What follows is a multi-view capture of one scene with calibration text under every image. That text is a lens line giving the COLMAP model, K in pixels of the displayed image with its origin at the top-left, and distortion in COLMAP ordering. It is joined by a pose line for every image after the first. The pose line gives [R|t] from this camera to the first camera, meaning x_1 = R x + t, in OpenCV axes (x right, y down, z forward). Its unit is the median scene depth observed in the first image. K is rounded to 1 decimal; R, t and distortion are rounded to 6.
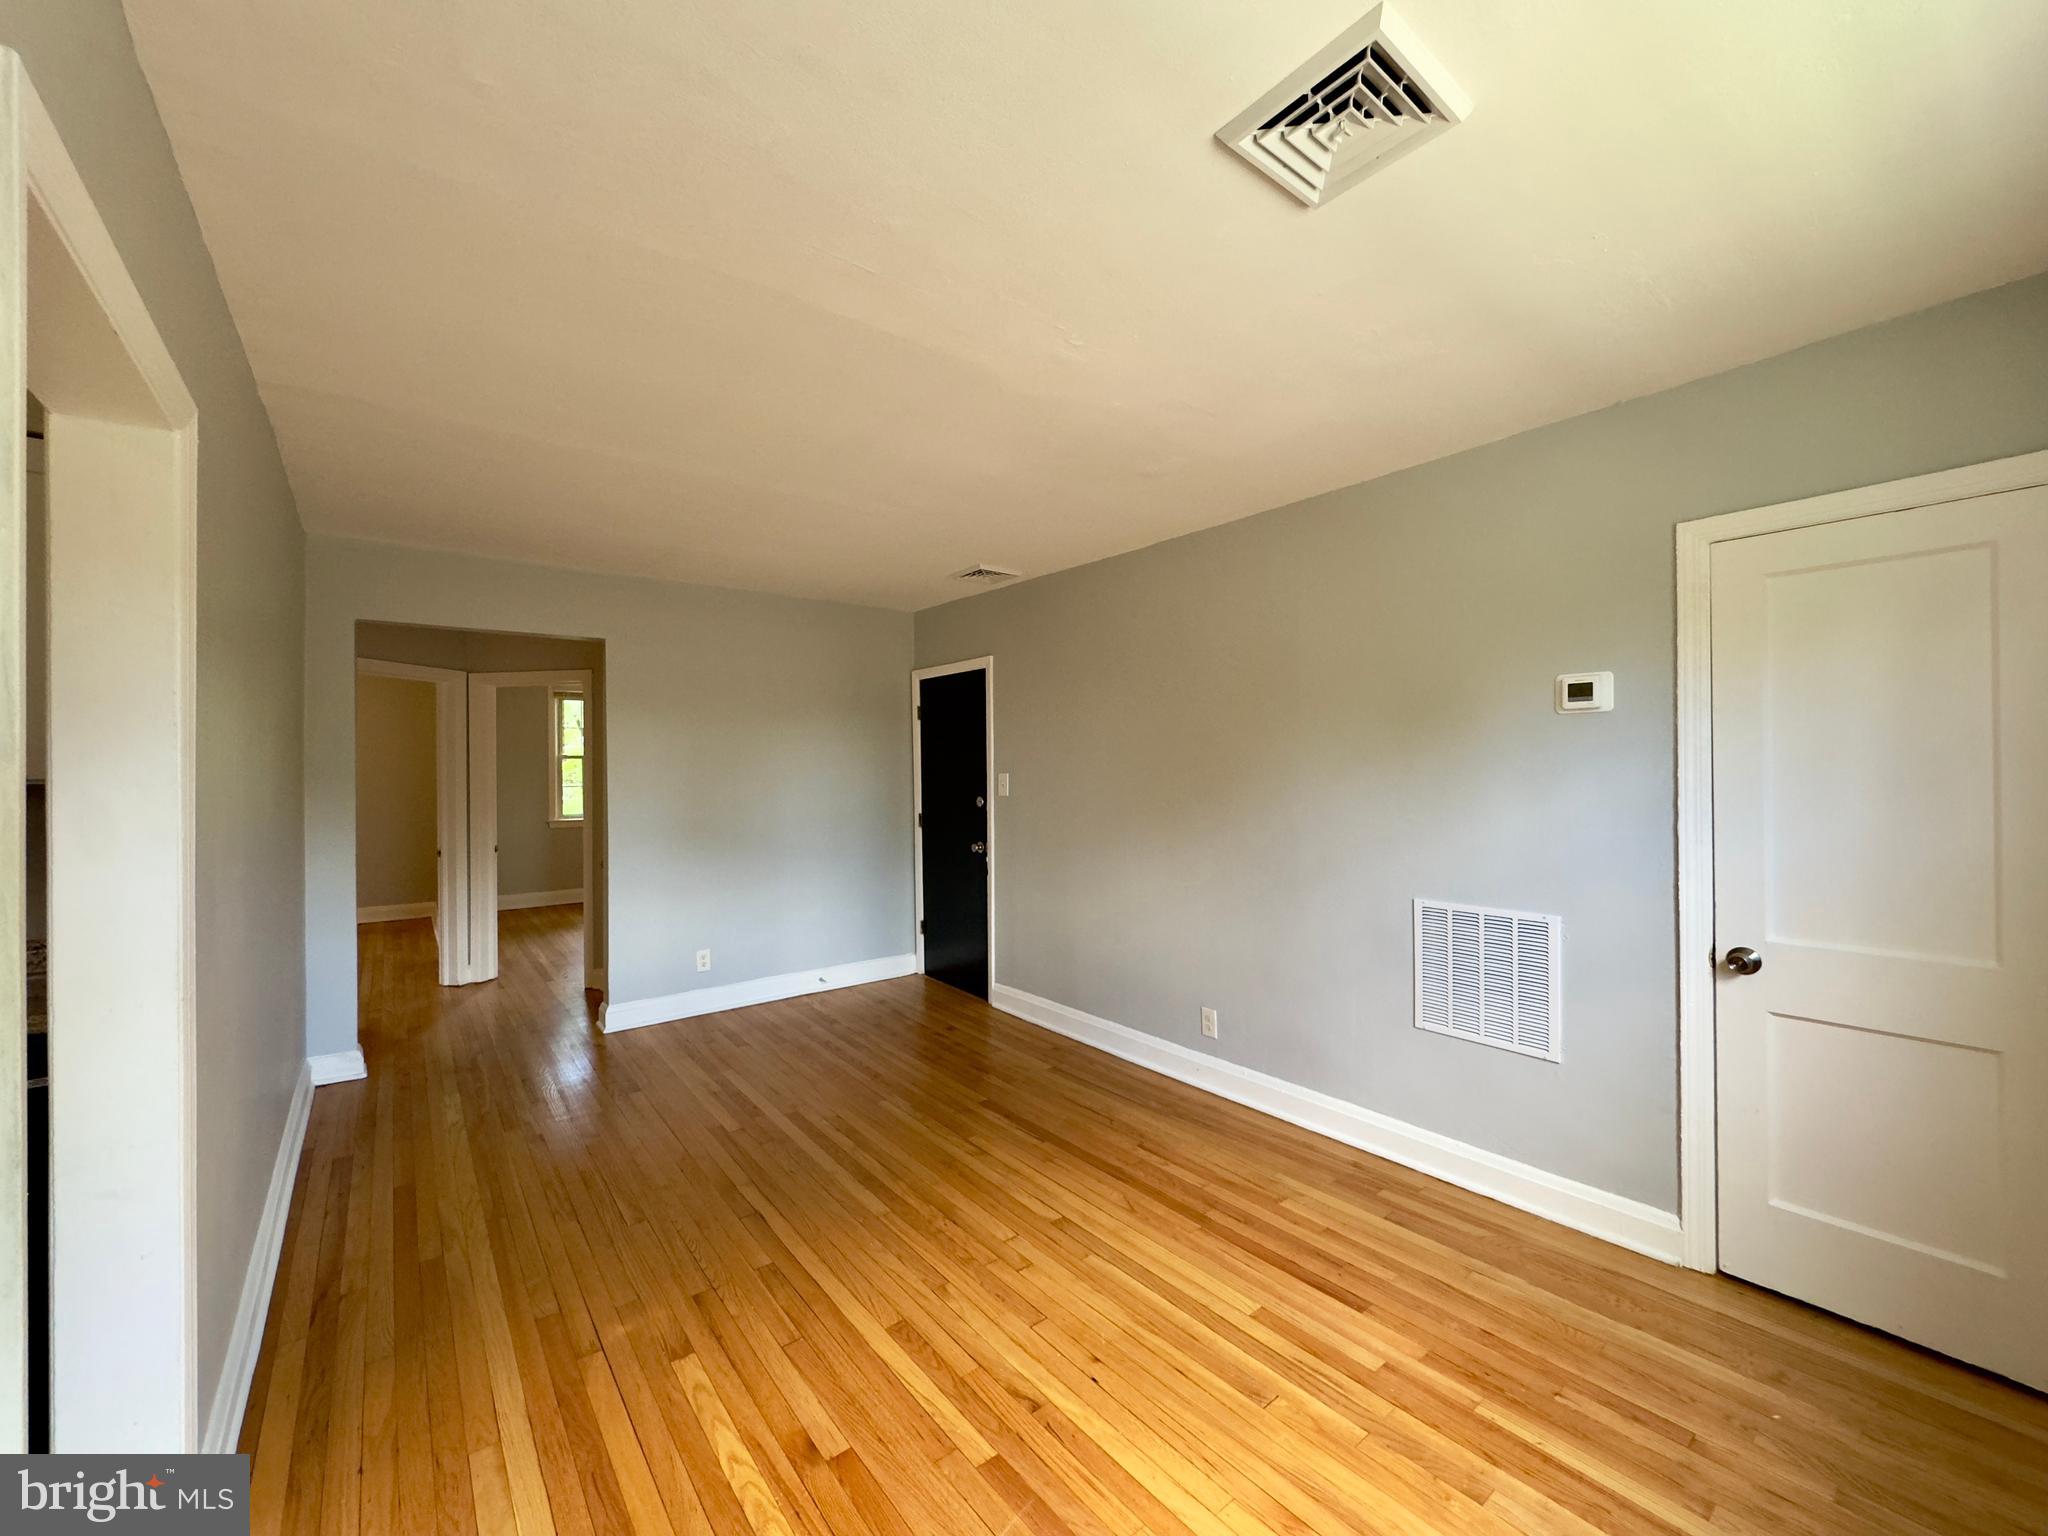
lens RADIAL K [[812.8, 0, 1021.0], [0, 812.8, 768.4], [0, 0, 1]] dist [0.000534, 0.000051]
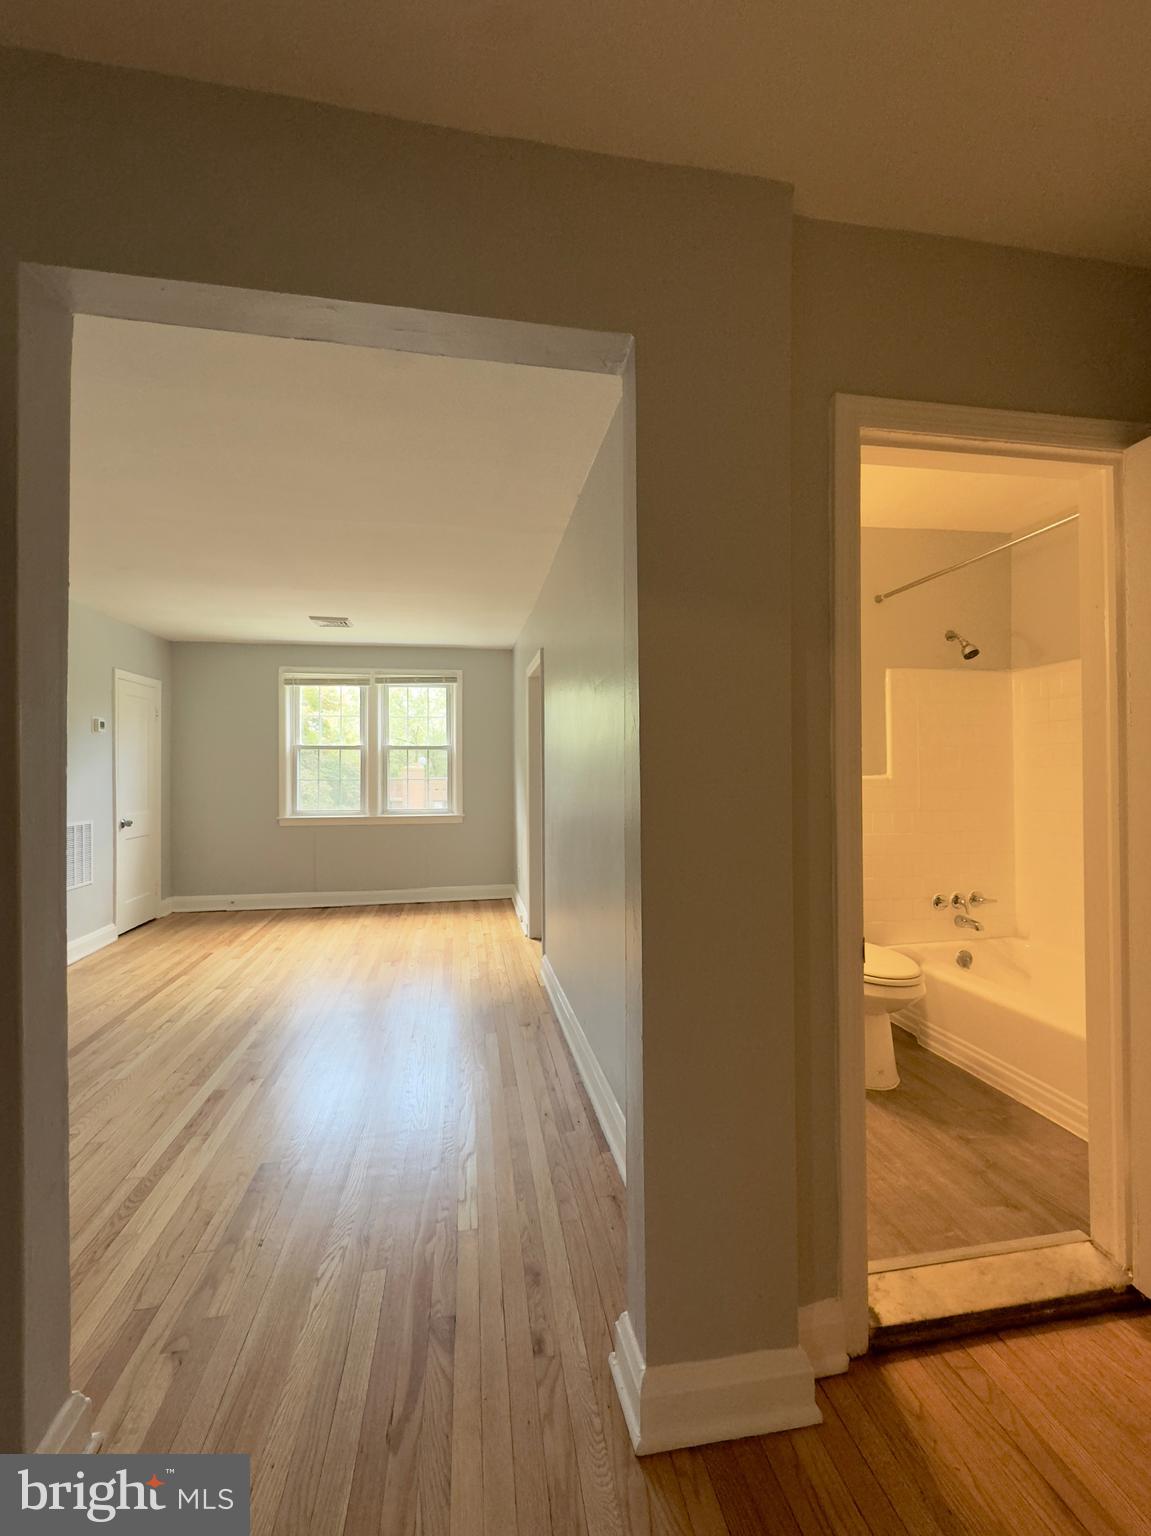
lens RADIAL K [[653.0, 0, 576.0], [0, 653.0, 765.2], [0, 0, 1]] dist [-0.000854, -0.000014]
pose [[-0.880428, 0.015300, 0.473933, -1.554346], [0.010657, 0.999865, -0.012482, 0.068196], [-0.474060, -0.005939, -0.880473, 2.142231]]
